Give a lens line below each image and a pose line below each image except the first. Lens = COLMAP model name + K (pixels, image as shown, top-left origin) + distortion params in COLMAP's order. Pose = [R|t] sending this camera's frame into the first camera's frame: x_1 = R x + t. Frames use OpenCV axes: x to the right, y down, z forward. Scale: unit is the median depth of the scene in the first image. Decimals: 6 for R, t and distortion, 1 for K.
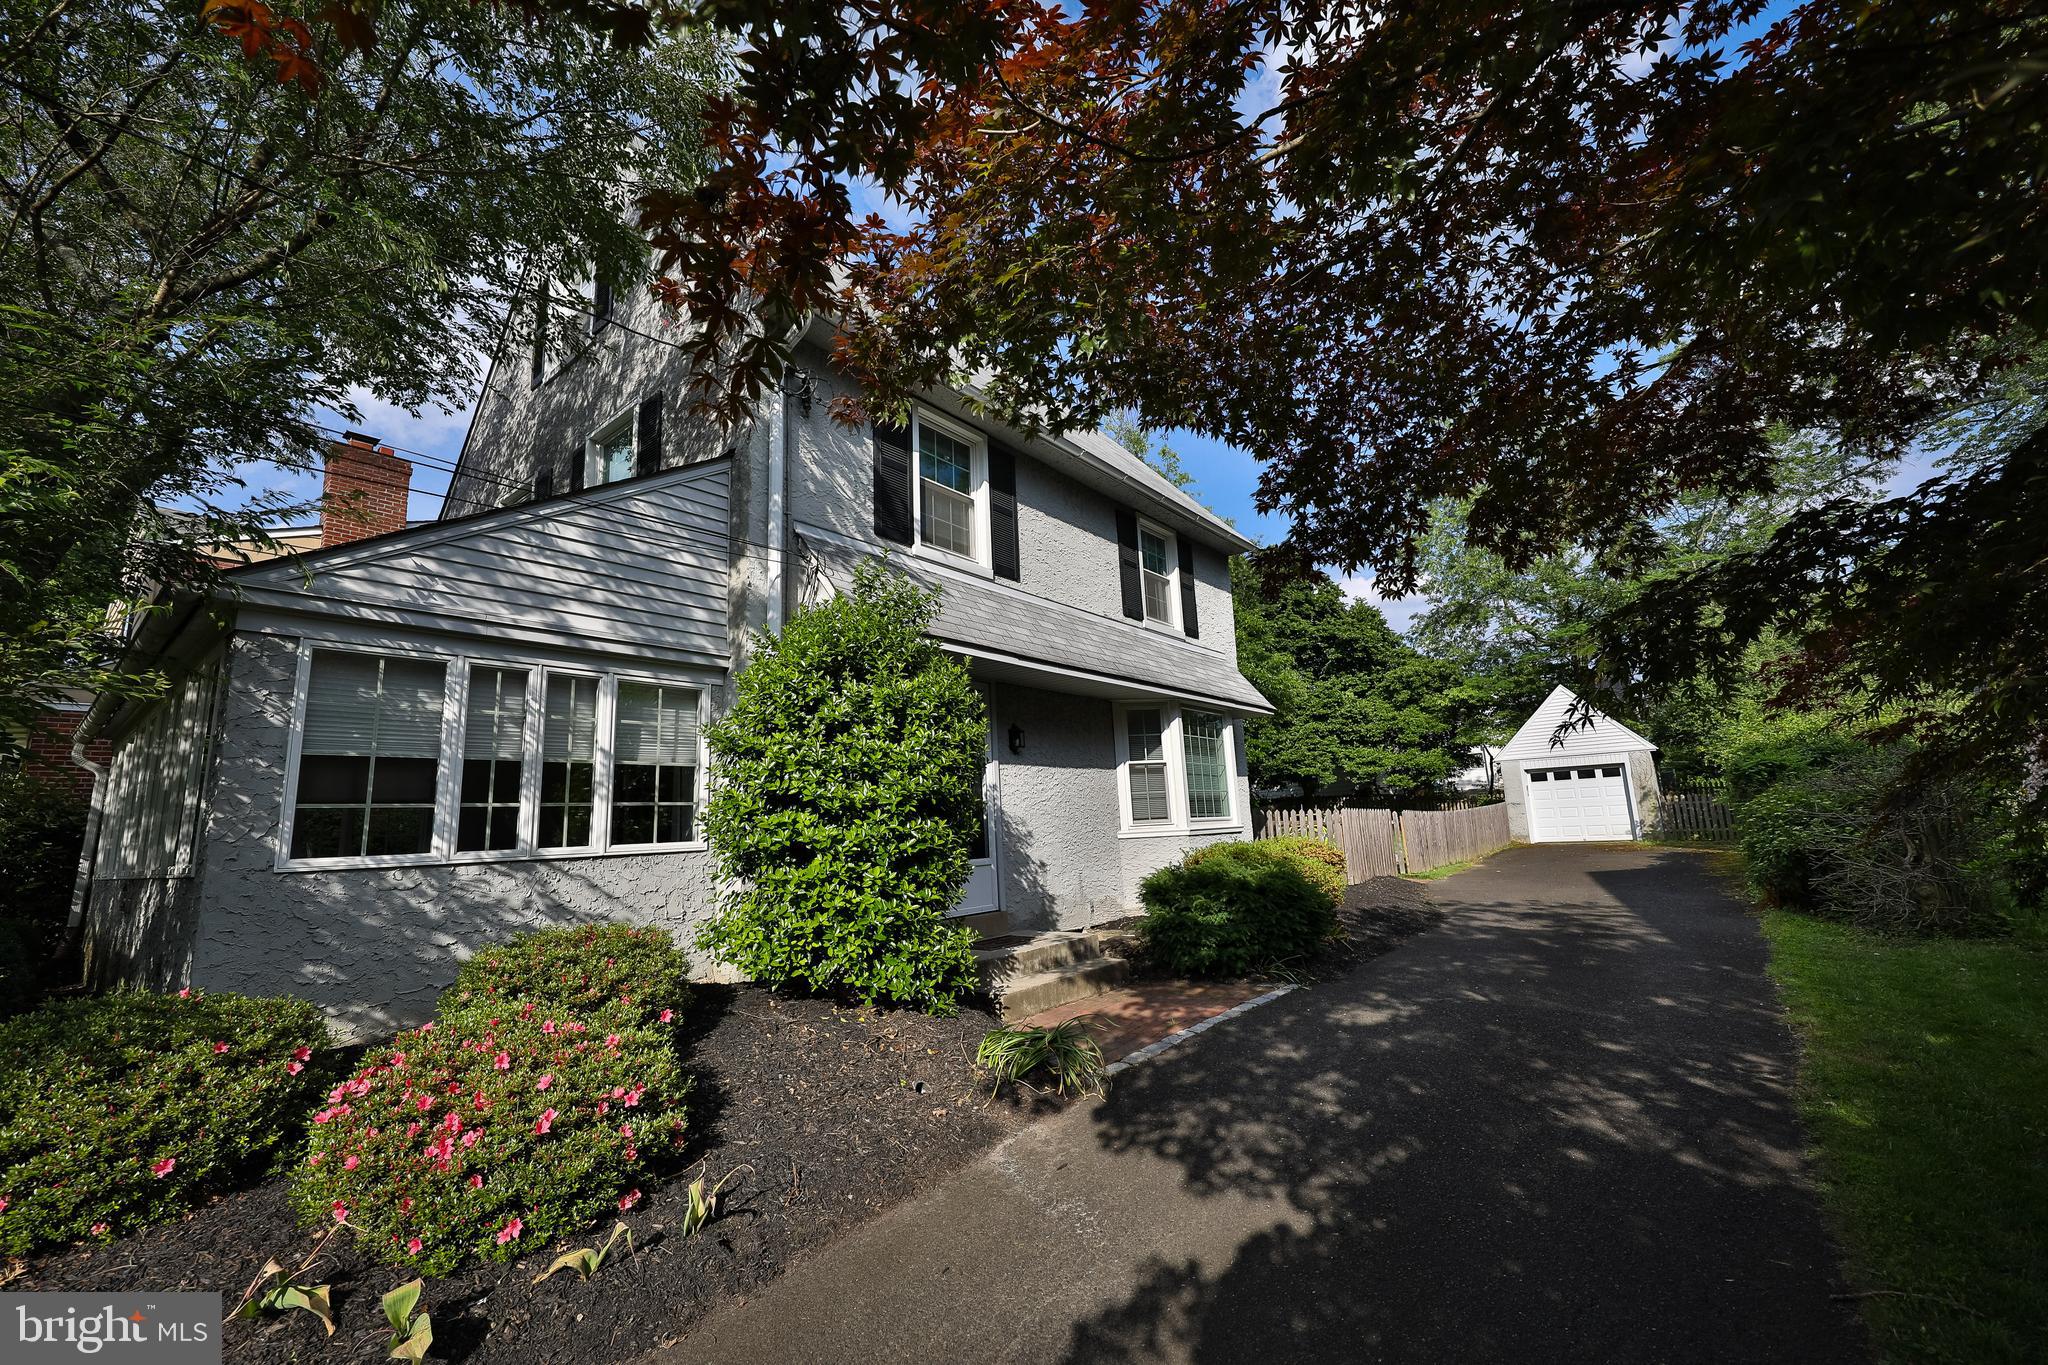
lens RADIAL K [[807.6, 0, 1024.0], [0, 807.6, 682.5], [0, 0, 1]] dist [0.000866, 0.000034]
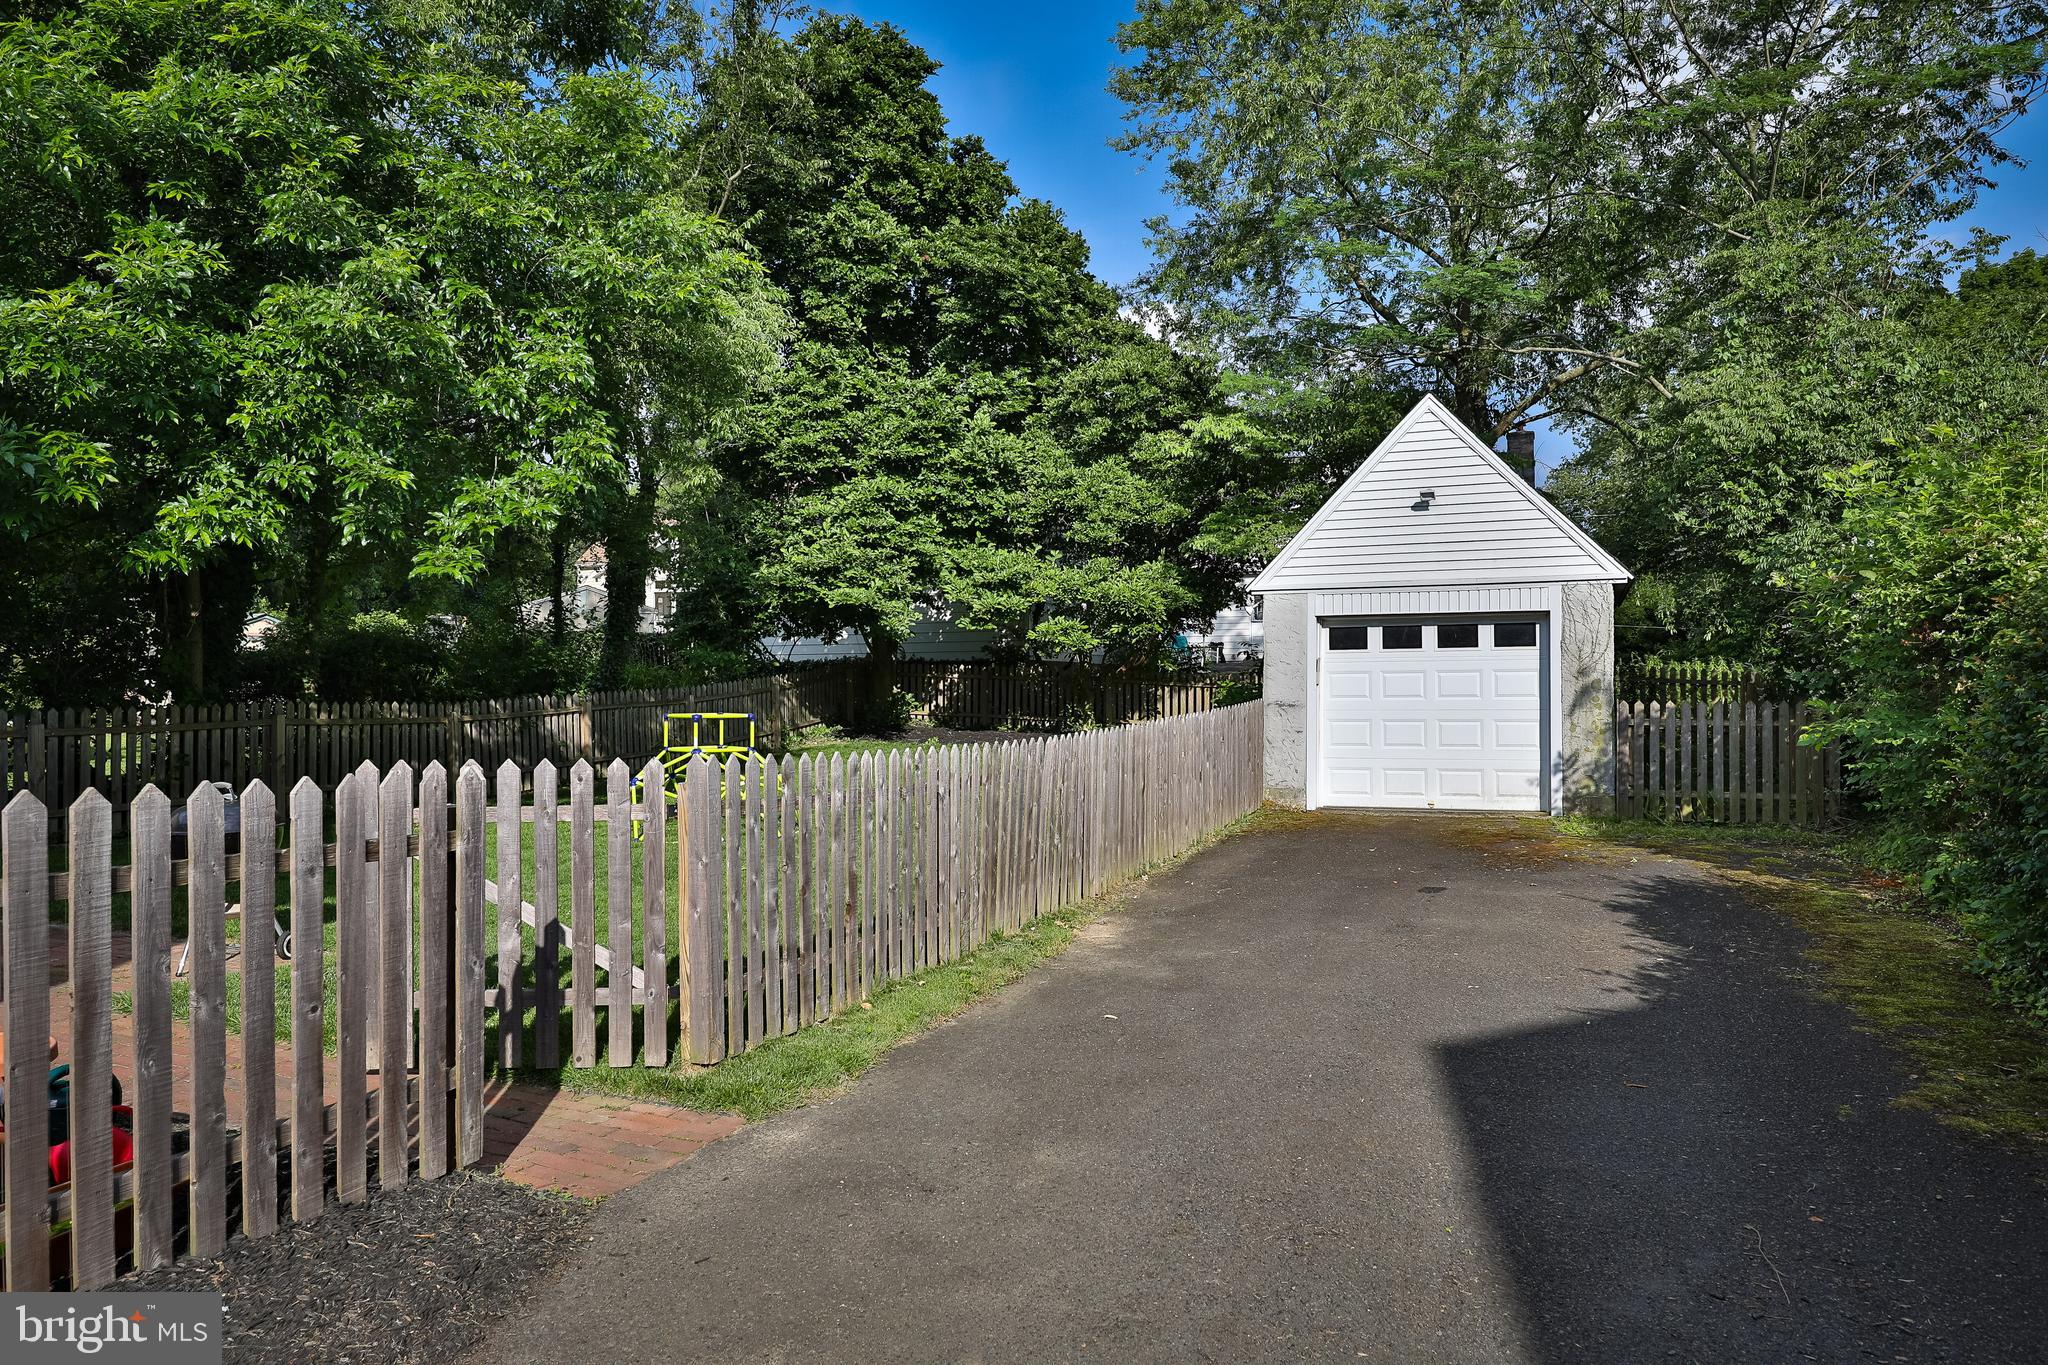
lens RADIAL K [[1362.8, 0, 1024.0], [0, 1362.8, 682.5], [0, 0, 1]] dist [0.000190, -0.000195]
pose [[0.948252, 0.041733, 0.314764, 0.220285], [-0.093862, 0.983864, 0.152320, 0.041124], [-0.303328, -0.173982, 0.936868, 0.333903]]
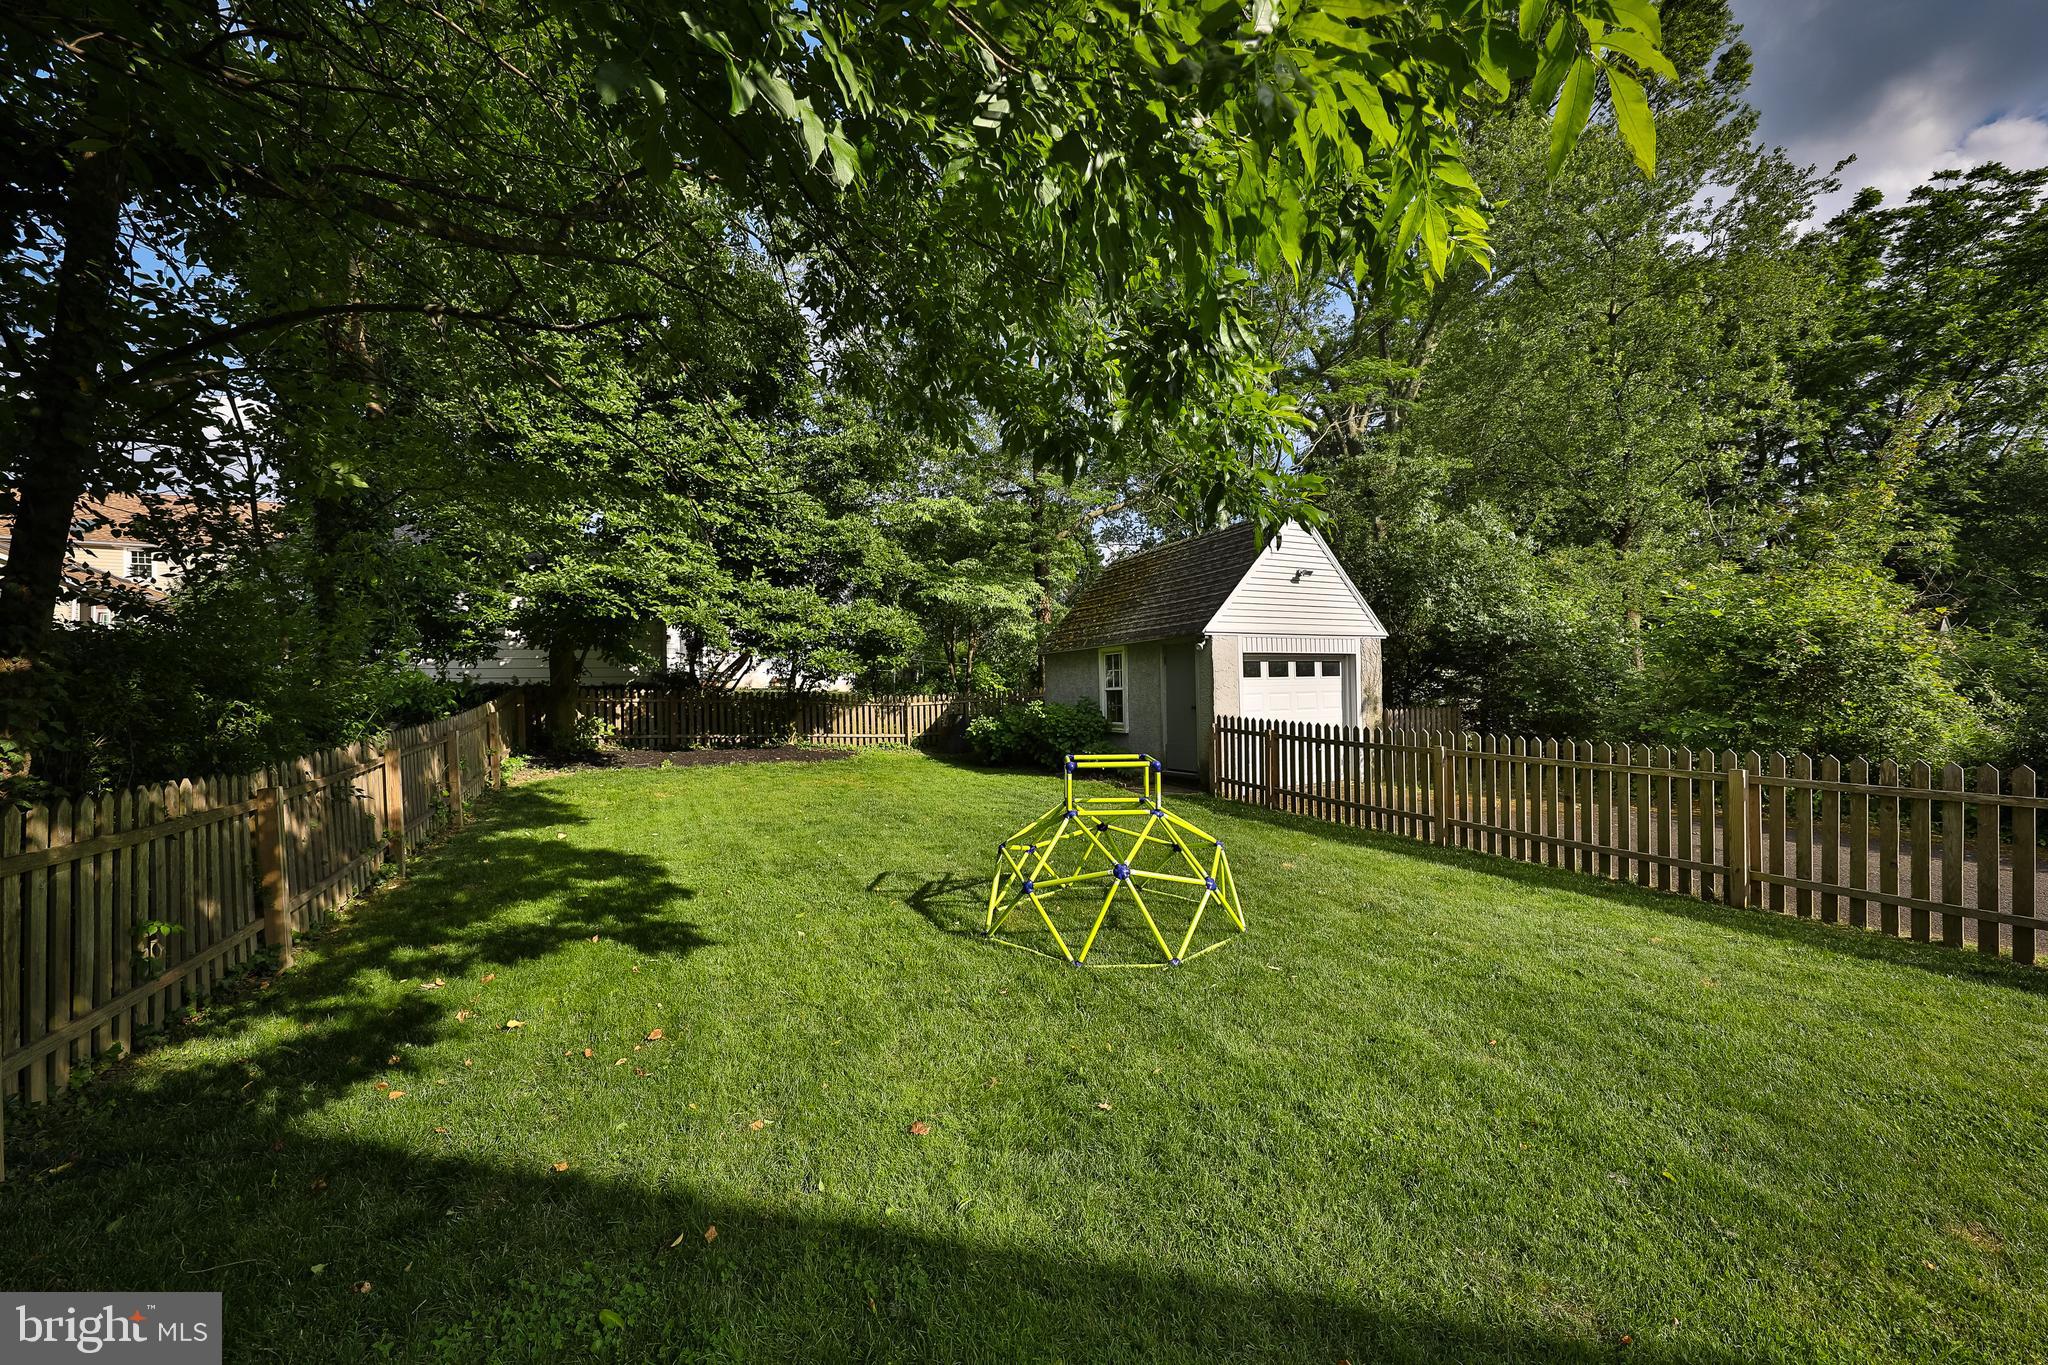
lens RADIAL K [[751.4, 0, 1052.9], [0, 751.4, 688.5], [0, 0, 1]] dist [-0.000266, -0.000030]
pose [[0.374248, 0.044811, 0.926245, 0.098160], [-0.164865, 0.986135, 0.018905, 0.106727], [-0.912556, -0.159781, 0.376447, 0.699322]]
